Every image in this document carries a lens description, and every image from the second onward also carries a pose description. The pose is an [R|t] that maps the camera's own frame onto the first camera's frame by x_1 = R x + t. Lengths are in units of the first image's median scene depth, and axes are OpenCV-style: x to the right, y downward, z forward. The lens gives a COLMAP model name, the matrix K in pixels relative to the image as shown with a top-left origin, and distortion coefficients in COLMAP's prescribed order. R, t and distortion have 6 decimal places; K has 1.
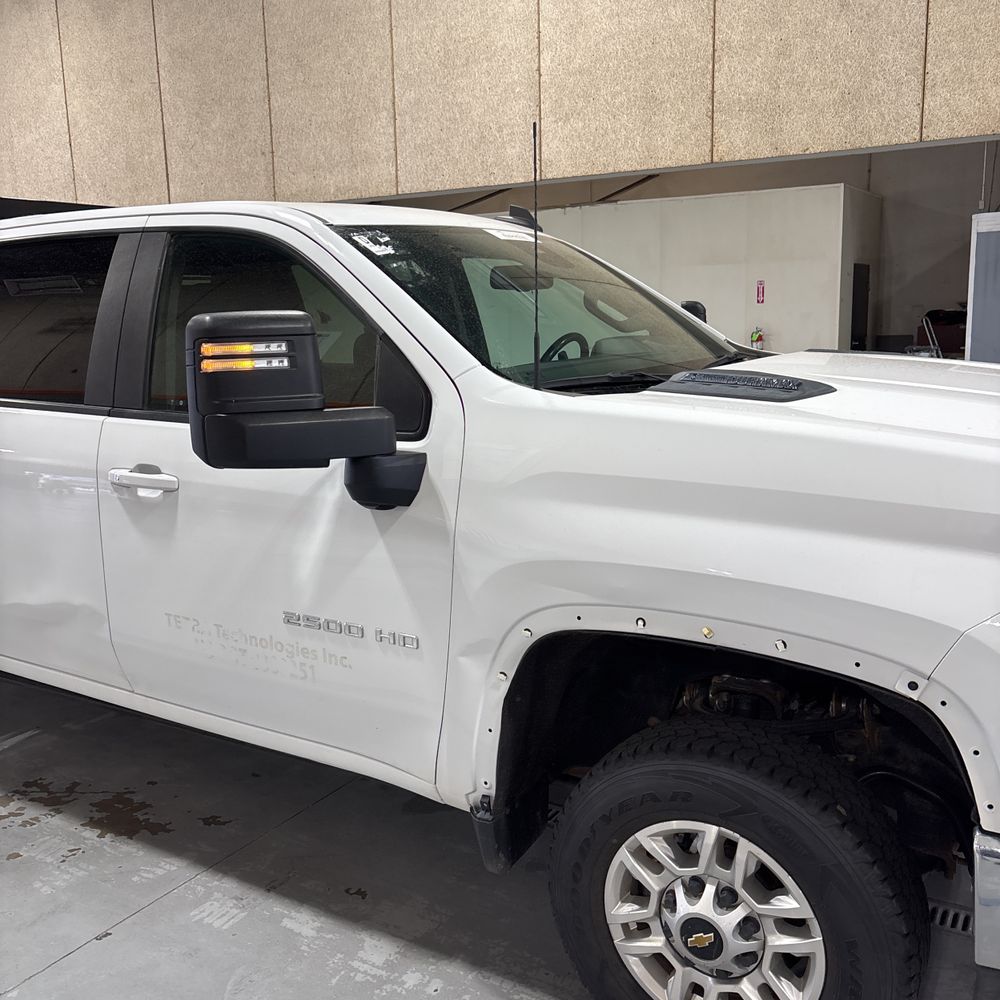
lens RADIAL K [[1029.1, 0, 497.0], [0, 1029.1, 505.7], [0, 0, 1]] dist [-0.011332, 0.067182]
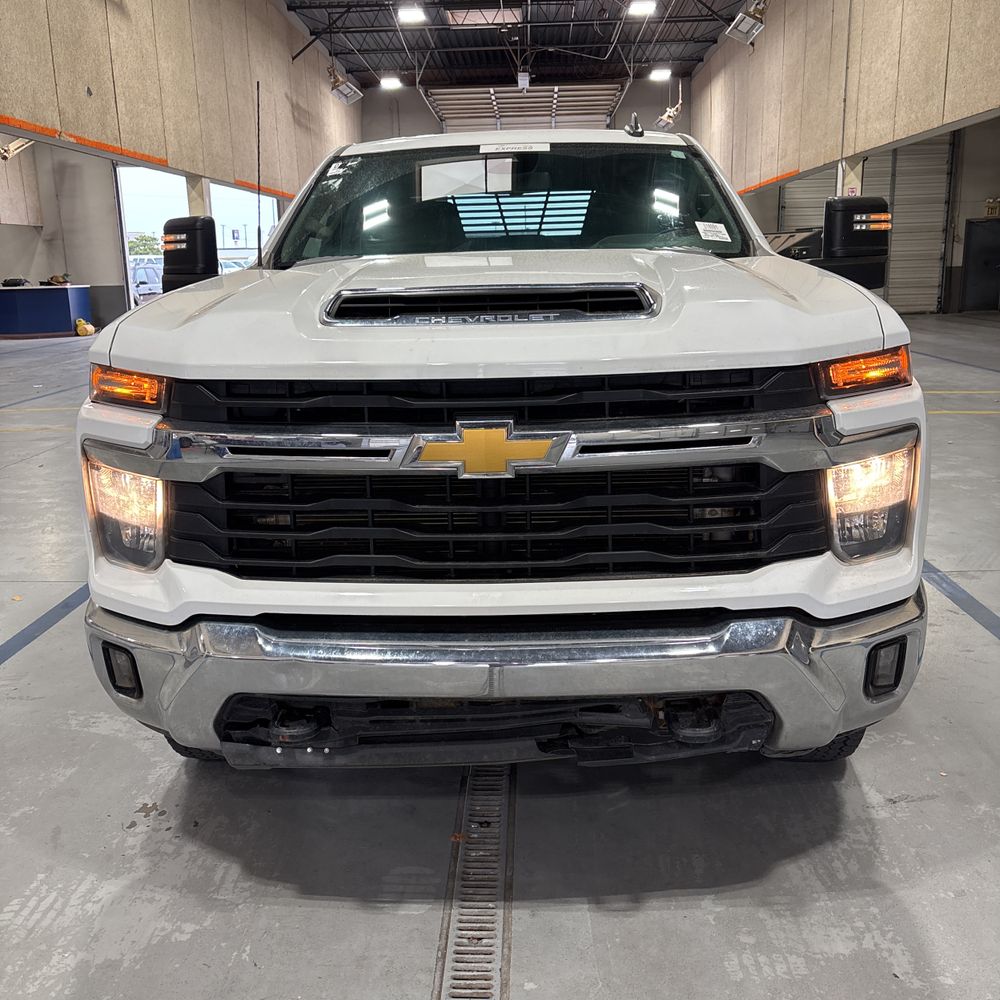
lens RADIAL K [[1020.4, 0, 480.3], [0, 1020.4, 499.2], [0, 0, 1]] dist [0.000168, 0.027431]
pose [[0.474125, 0.213549, -0.854168, 1.288647], [-0.153853, 0.975309, 0.158436, -0.056840], [0.866911, 0.056298, 0.495273, 0.480726]]
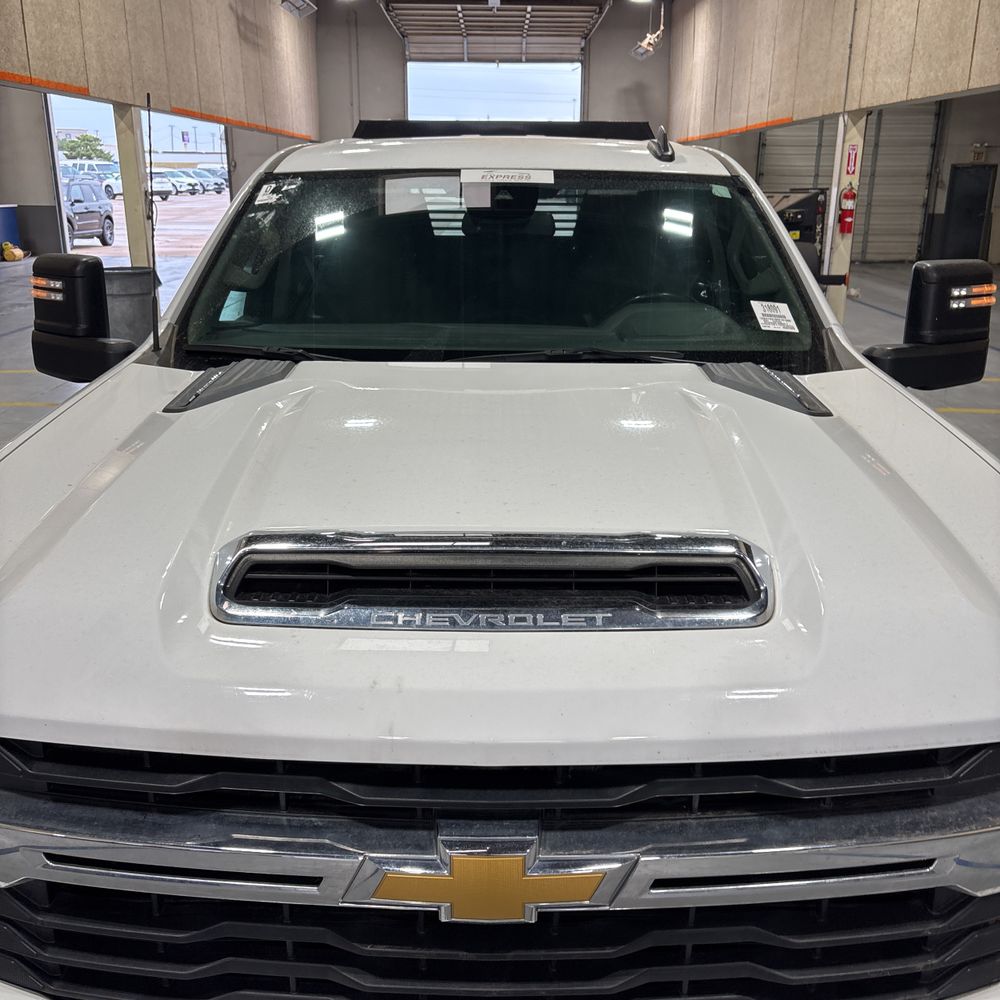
lens RADIAL K [[1021.4, 0, 492.6], [0, 1021.4, 504.5], [0, 0, 1]] dist [0.030088, -0.029494]
pose [[0.515038, 0.290353, -0.806493, 0.955875], [-0.179847, 0.956543, 0.229522, -0.227659], [0.838088, 0.026833, 0.544875, 0.608546]]
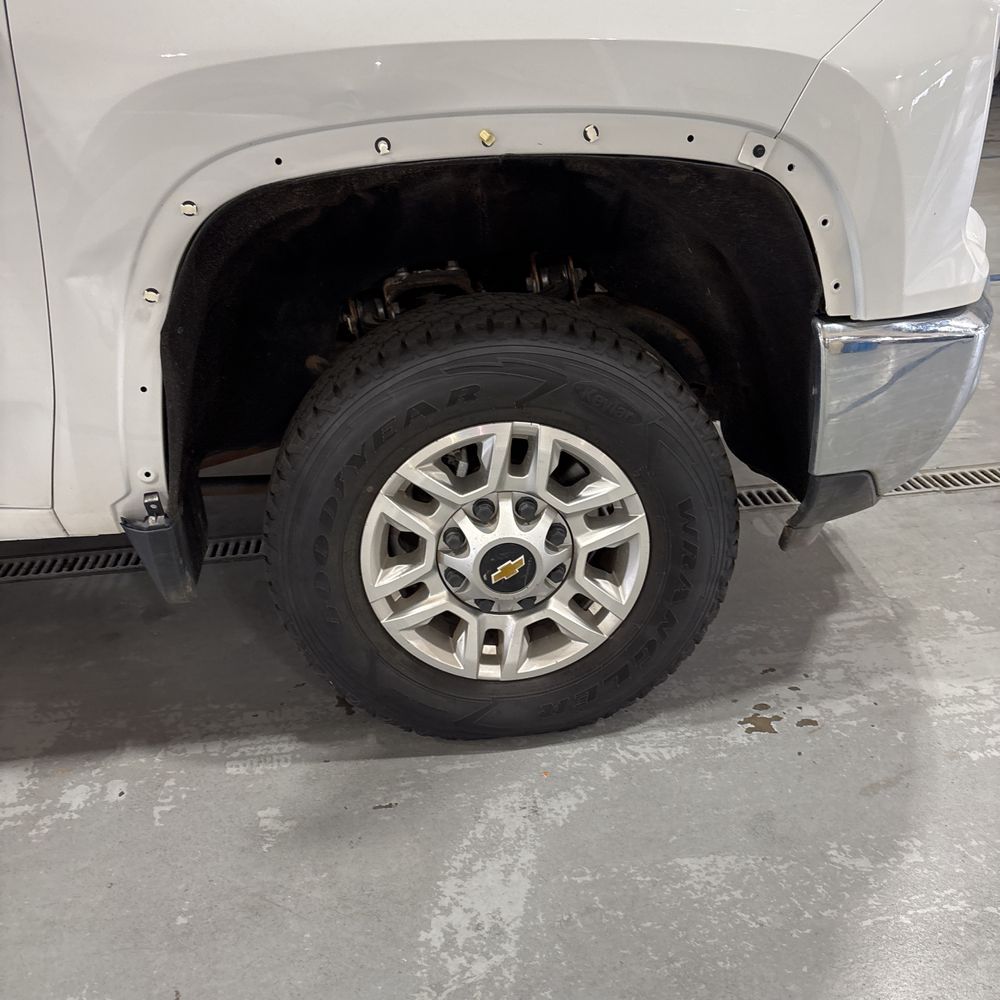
lens RADIAL K [[1023.3, 0, 499.1], [0, 1023.3, 506.3], [0, 0, 1]] dist [0.022847, 0.013614]
pose [[0.795186, -0.265139, 0.545326, -0.172150], [0.144787, 0.956345, 0.253852, 0.135355], [-0.588826, -0.122904, 0.798861, 0.296176]]
